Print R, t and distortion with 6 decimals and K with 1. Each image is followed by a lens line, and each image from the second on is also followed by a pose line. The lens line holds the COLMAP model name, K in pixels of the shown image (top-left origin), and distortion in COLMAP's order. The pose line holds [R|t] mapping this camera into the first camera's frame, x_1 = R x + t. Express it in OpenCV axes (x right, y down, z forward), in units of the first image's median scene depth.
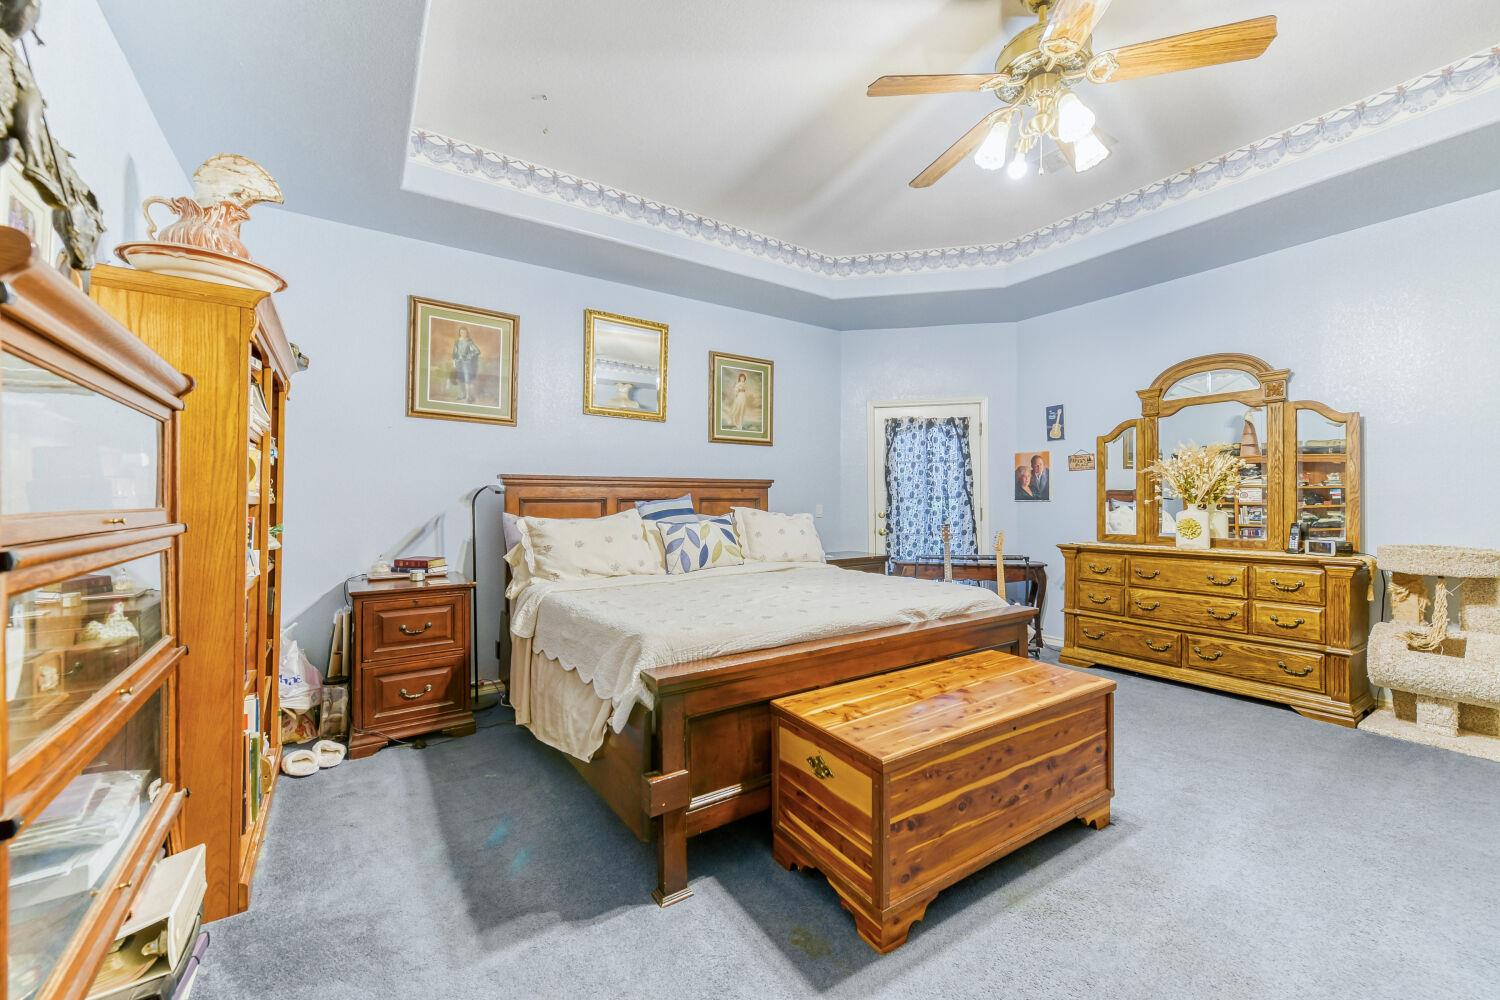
lens RADIAL K [[584.3, 0, 758.3], [0, 584.3, 501.5], [0, 0, 1]] dist [-0.001044, -0.000249]
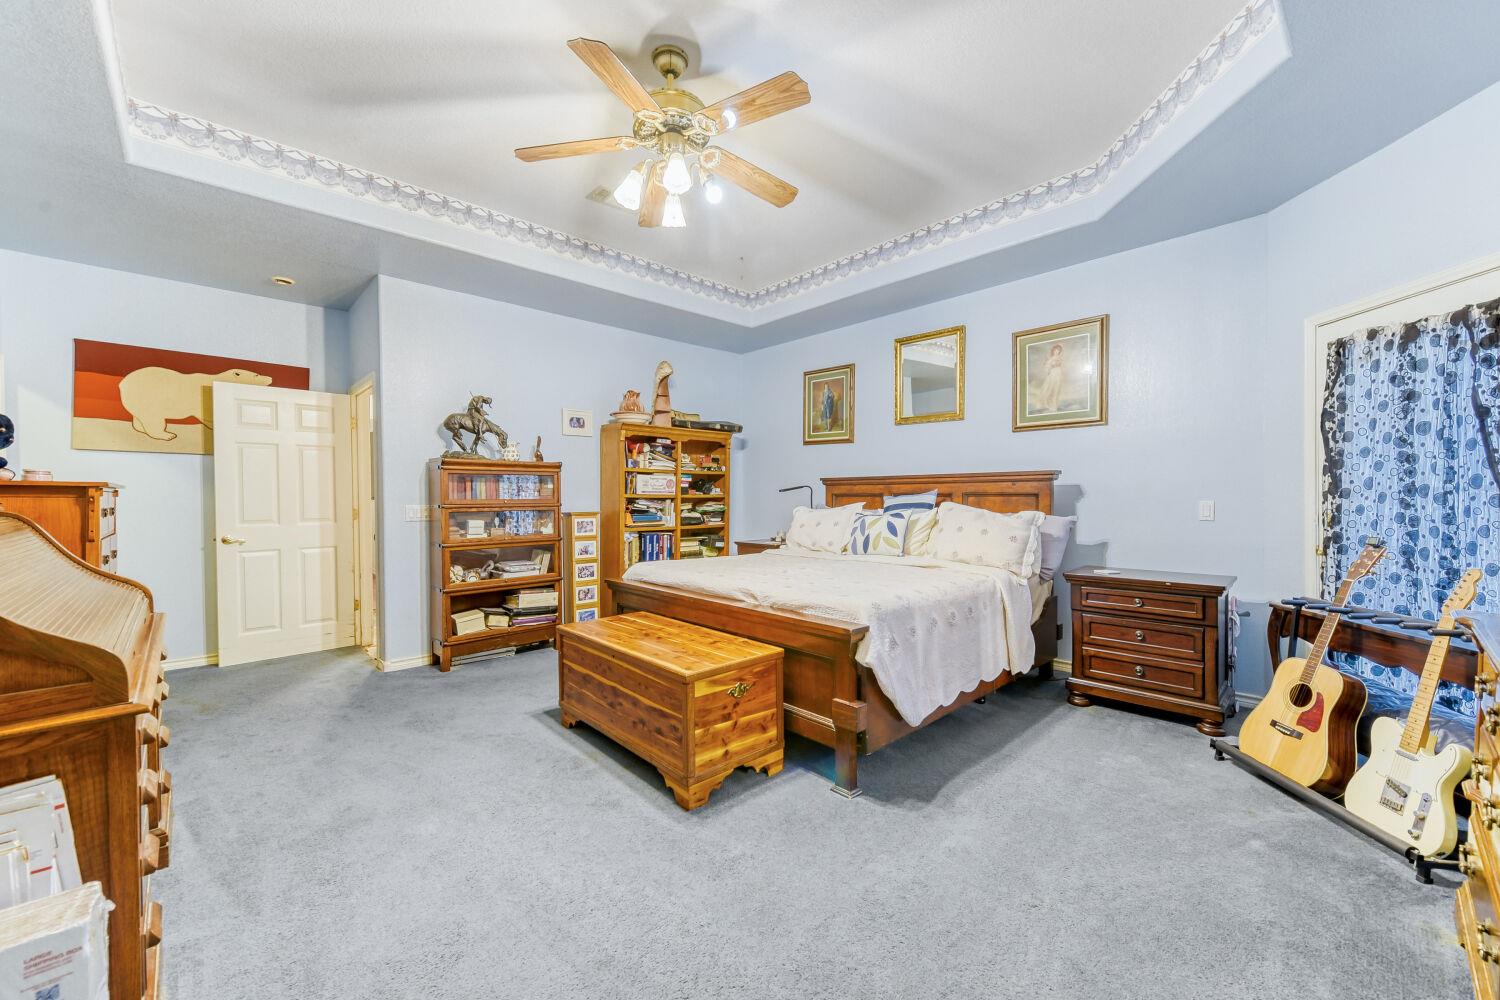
lens RADIAL K [[584.3, 0, 758.3], [0, 584.3, 501.5], [0, 0, 1]] dist [-0.001044, -0.000249]
pose [[0.161587, 0.011510, -0.986791, 0.826404], [0.002731, 0.999923, 0.012111, -0.004095], [0.986855, -0.004652, 0.161543, 0.484760]]
